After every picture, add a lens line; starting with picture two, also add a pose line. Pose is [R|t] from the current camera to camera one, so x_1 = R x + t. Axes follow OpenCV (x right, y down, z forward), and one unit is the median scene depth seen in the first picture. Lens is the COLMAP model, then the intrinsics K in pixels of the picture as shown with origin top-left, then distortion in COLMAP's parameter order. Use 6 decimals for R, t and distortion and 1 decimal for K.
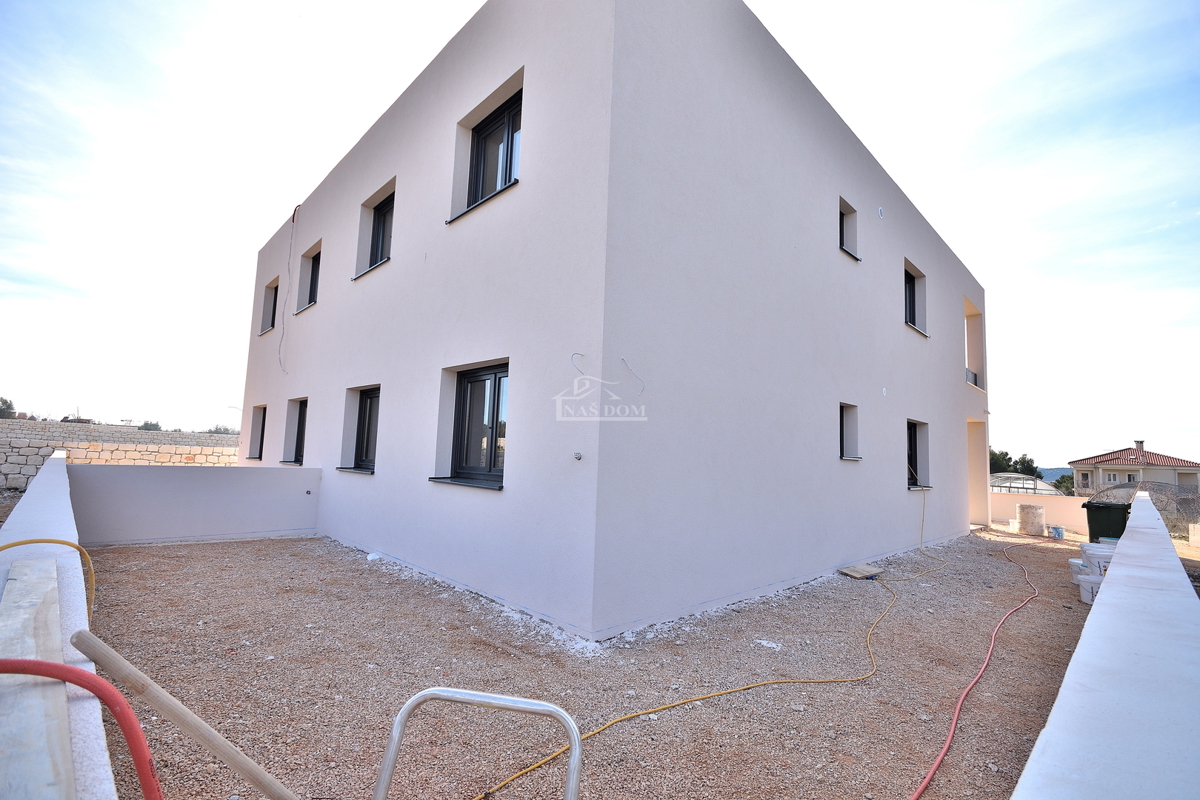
lens RADIAL K [[529.7, 0, 604.1], [0, 529.7, 404.2], [0, 0, 1]] dist [0.002044, -0.008185]
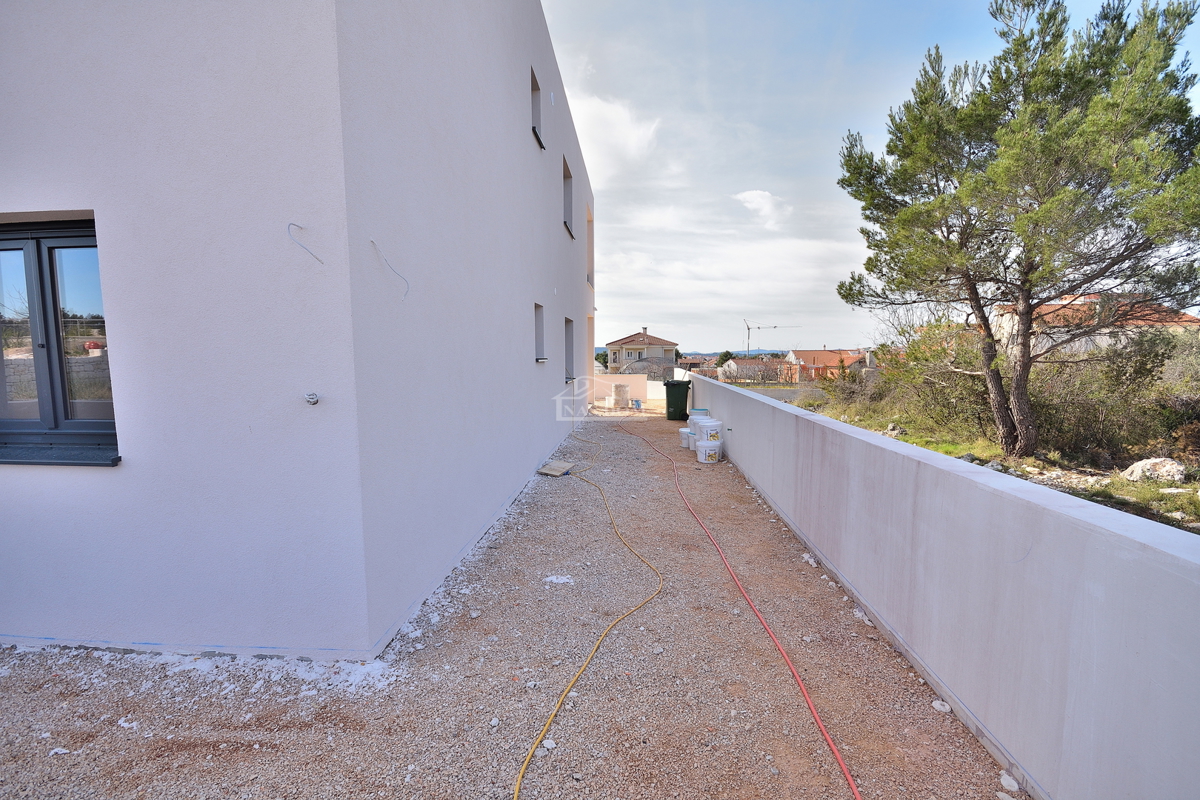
lens RADIAL K [[529.7, 0, 604.1], [0, 529.7, 404.2], [0, 0, 1]] dist [0.002044, -0.008185]
pose [[0.740346, -0.104910, 0.663990, -0.192579], [-0.036896, 0.979916, 0.195966, -0.026398], [-0.671213, -0.169581, 0.721606, 0.304675]]
